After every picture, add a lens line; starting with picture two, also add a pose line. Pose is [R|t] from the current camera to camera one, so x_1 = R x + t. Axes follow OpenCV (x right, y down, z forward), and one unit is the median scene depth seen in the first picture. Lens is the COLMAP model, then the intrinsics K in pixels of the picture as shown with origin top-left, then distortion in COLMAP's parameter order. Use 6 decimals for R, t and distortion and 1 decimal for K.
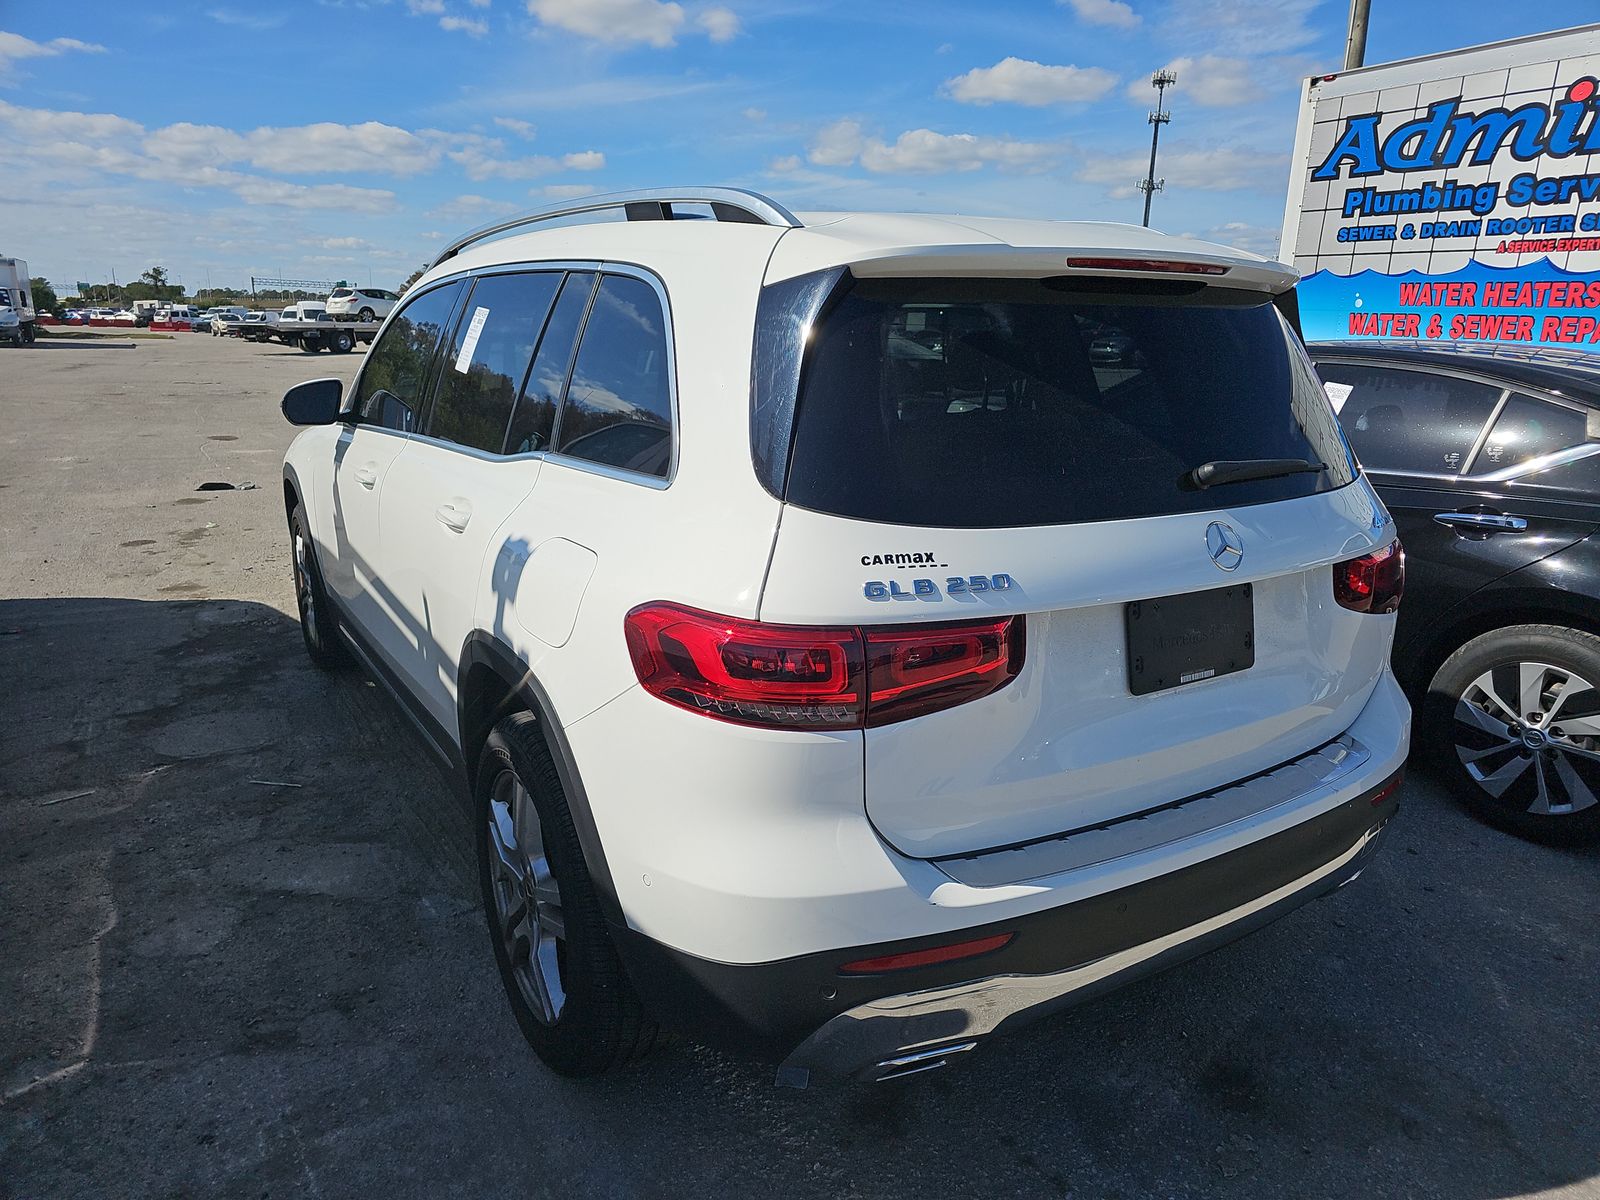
lens RADIAL K [[1058.9, 0, 800.0], [0, 1058.9, 600.0], [0, 0, 1]] dist [0.055626, -0.030681]
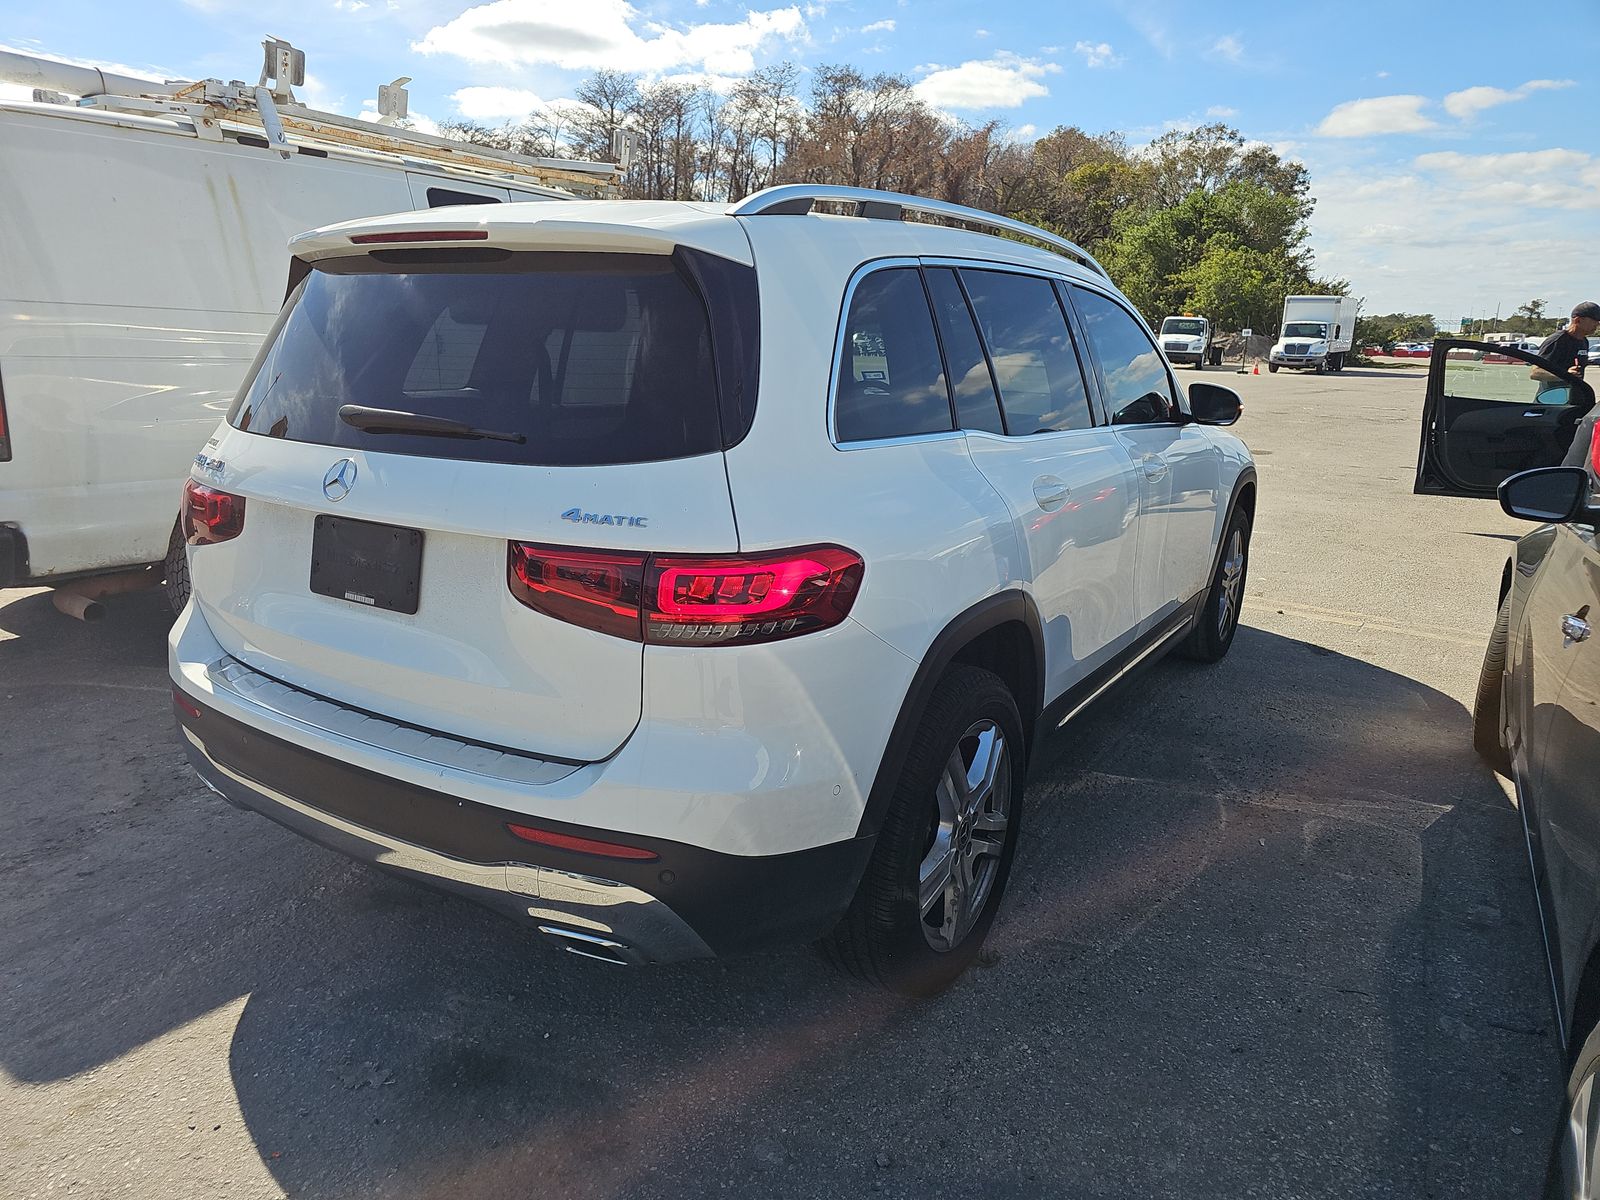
lens RADIAL K [[1056.2, 0, 801.2], [0, 1056.2, 589.6], [0, 0, 1]] dist [0.048803, -0.026203]
pose [[0.444749, 0.206771, -0.871461, 1.422619], [-0.239420, 0.965026, 0.106783, -0.147077], [0.863062, 0.161153, 0.478700, 0.840188]]
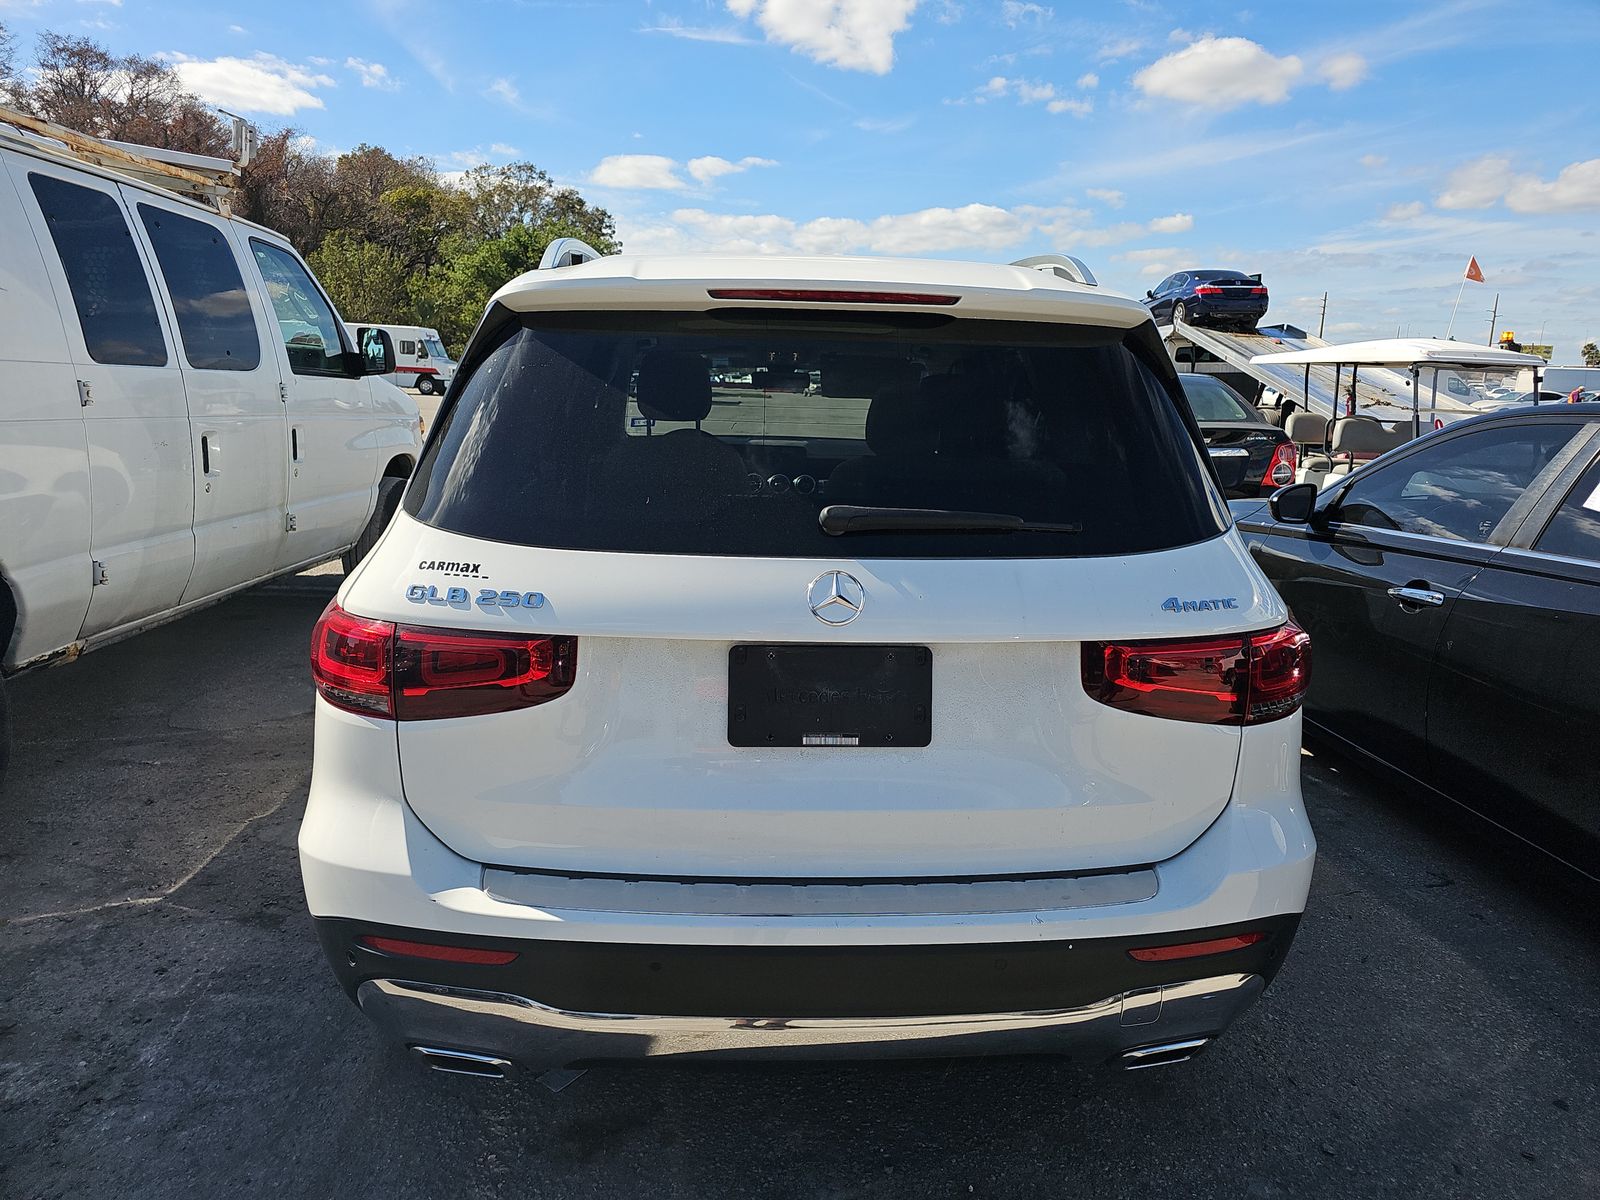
lens RADIAL K [[1056.2, 0, 801.2], [0, 1056.2, 589.6], [0, 0, 1]] dist [0.048803, -0.026203]
pose [[0.875513, 0.103651, -0.471946, 0.710940], [-0.133321, 0.990626, -0.029758, -0.018822], [0.464438, 0.088974, 0.881125, 0.235588]]
